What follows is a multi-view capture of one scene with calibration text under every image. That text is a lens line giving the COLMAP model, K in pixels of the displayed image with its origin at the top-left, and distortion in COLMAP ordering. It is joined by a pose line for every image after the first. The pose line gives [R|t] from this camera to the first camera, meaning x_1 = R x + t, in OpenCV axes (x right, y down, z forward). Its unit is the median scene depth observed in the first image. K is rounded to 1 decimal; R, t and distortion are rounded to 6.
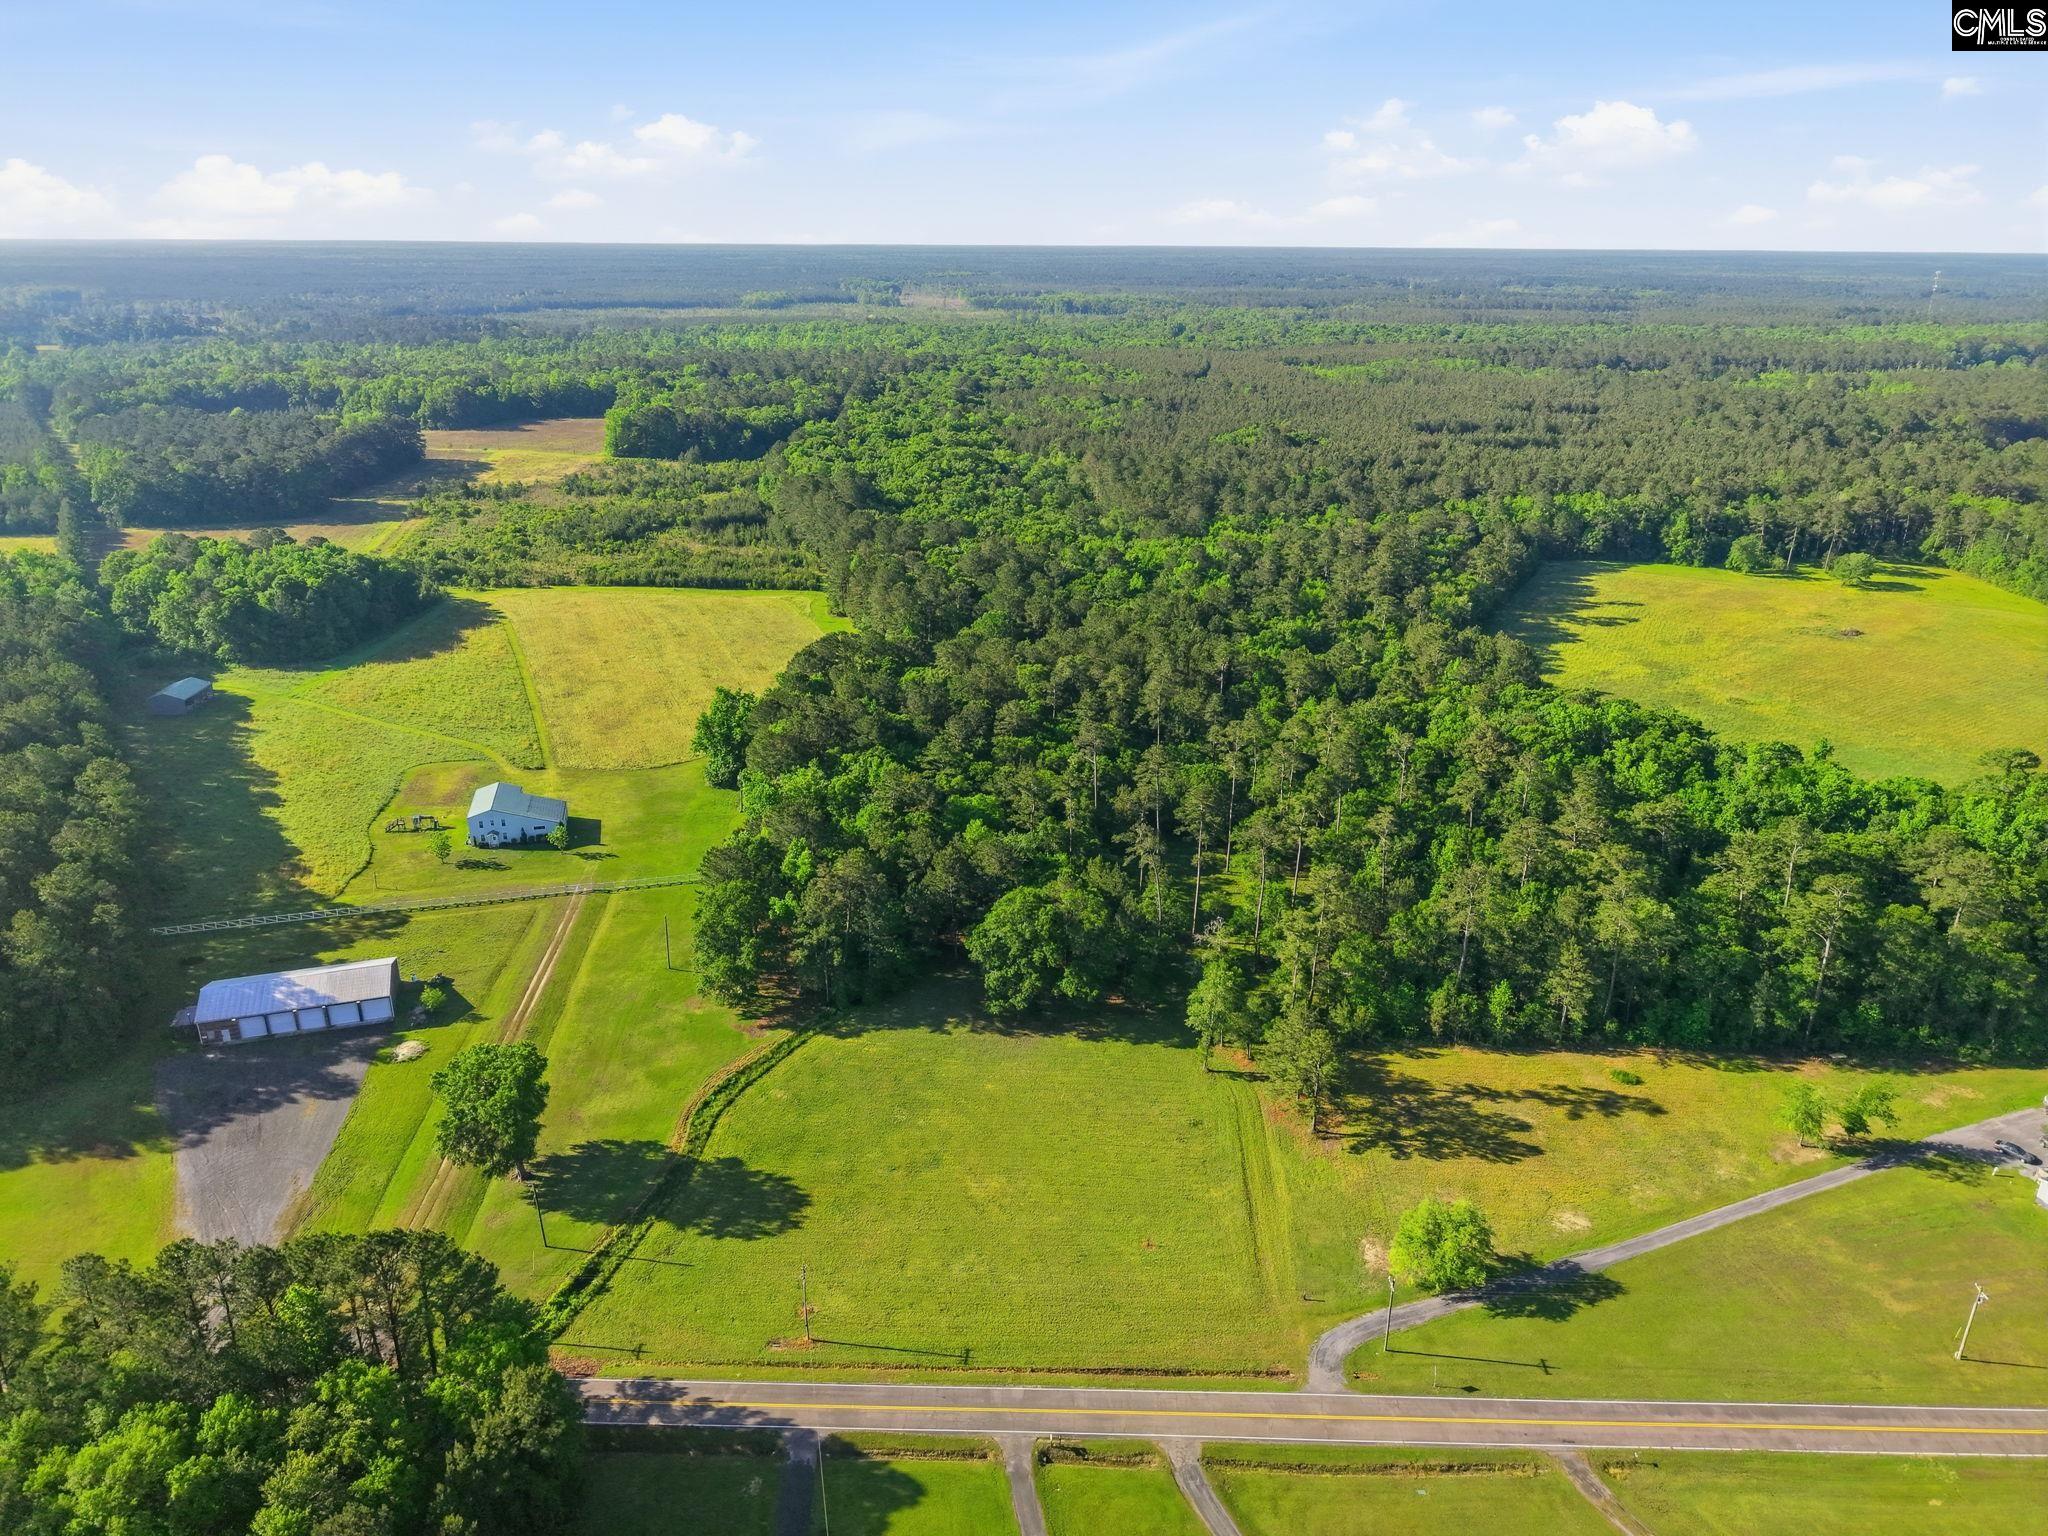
lens RADIAL K [[1372.4, 0, 1027.9], [0, 1372.4, 767.1], [0, 0, 1]] dist [0.032260, -0.054469]
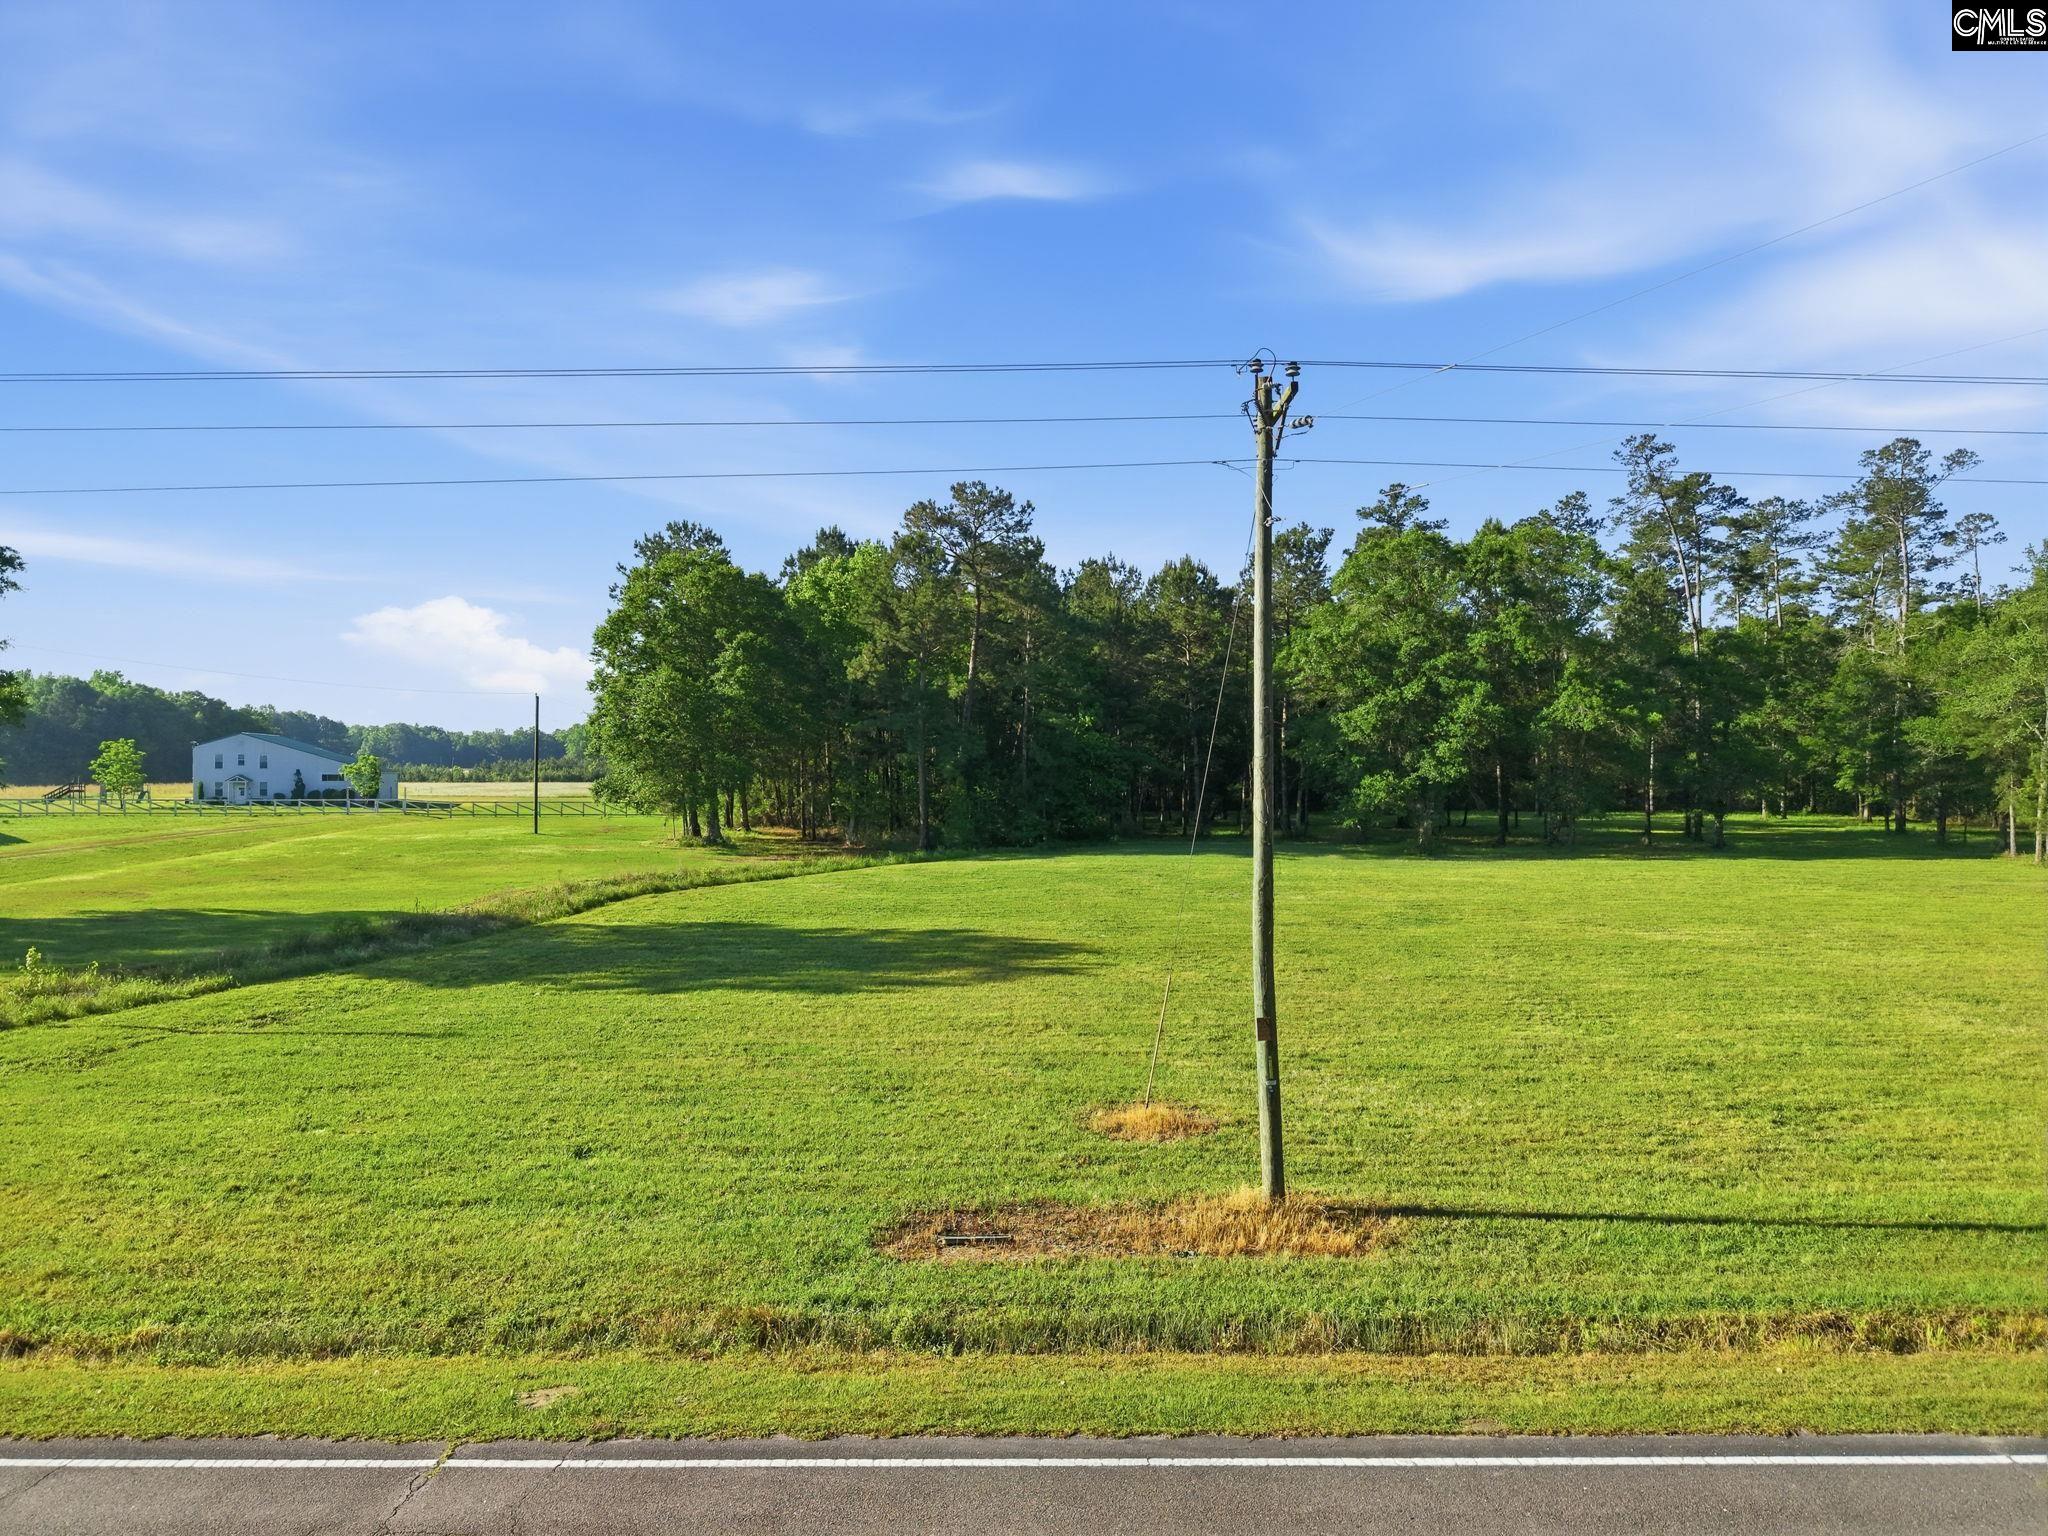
lens RADIAL K [[1364.6, 0, 1021.1], [0, 1364.6, 776.5], [0, 0, 1]] dist [0.037342, -0.046777]
pose [[0.999670, -0.012089, 0.022686, -0.142498], [0.019350, 0.934861, -0.354487, 0.332717], [-0.016923, 0.354809, 0.934786, 0.703852]]
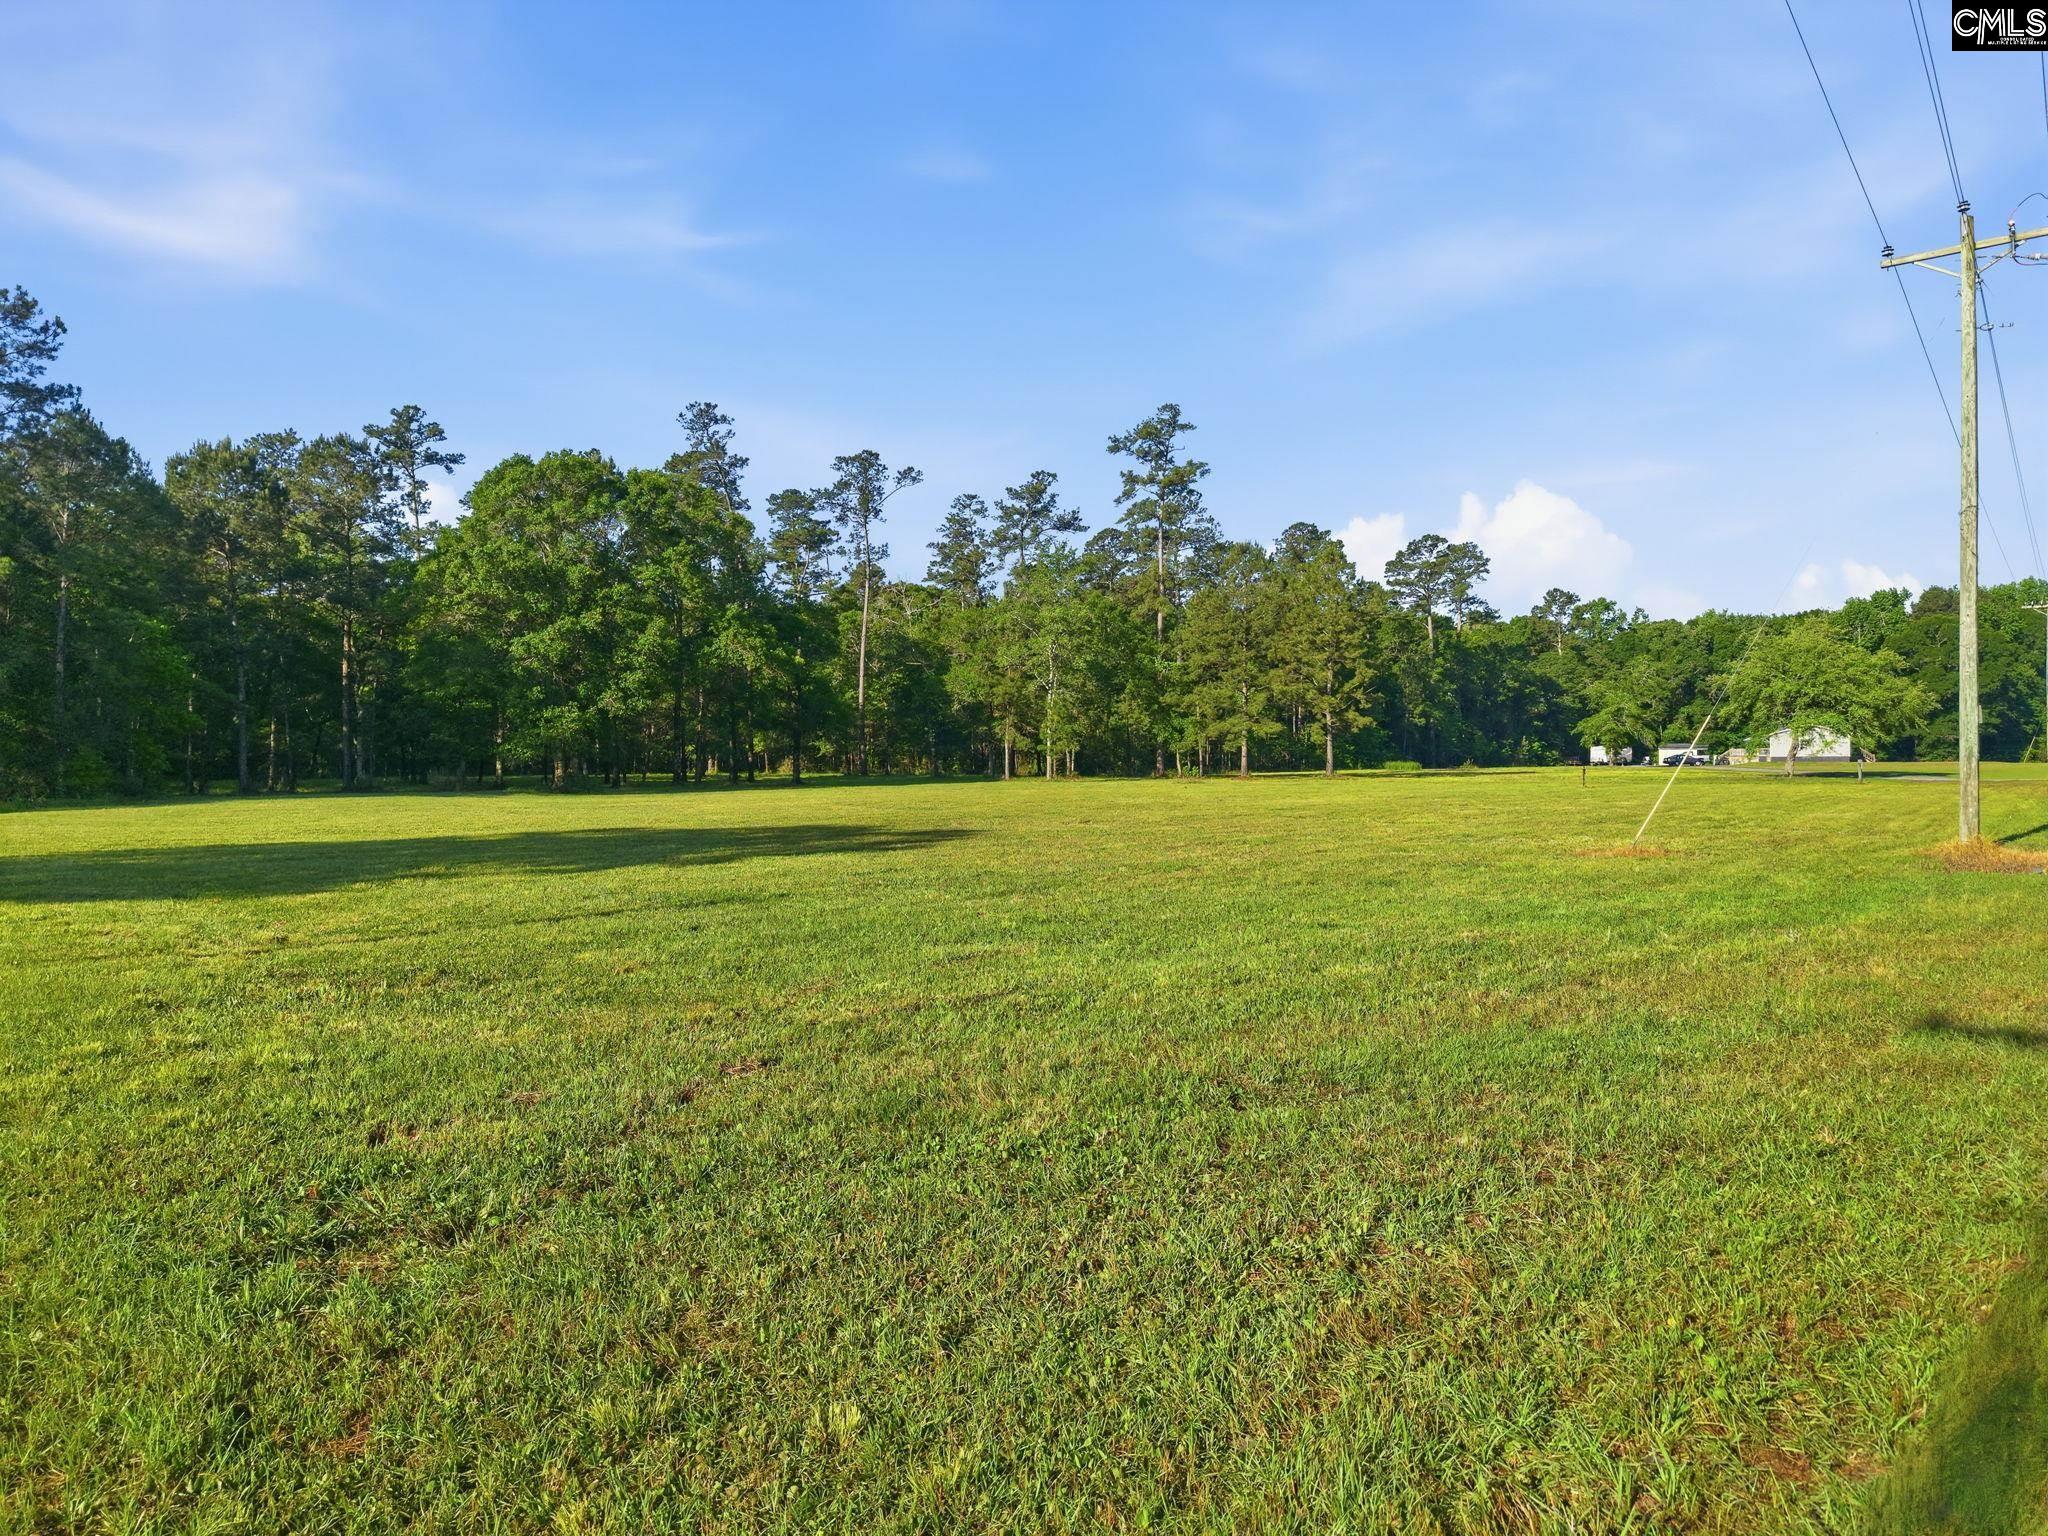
lens RADIAL K [[1366.1, 0, 1027.8], [0, 1366.1, 764.4], [0, 0, 1]] dist [0.038962, -0.079360]
pose [[0.593389, -0.015664, 0.804763, -0.258672], [0.300543, 0.931813, -0.203466, 0.321031], [-0.746702, 0.362601, 0.557635, 0.780931]]
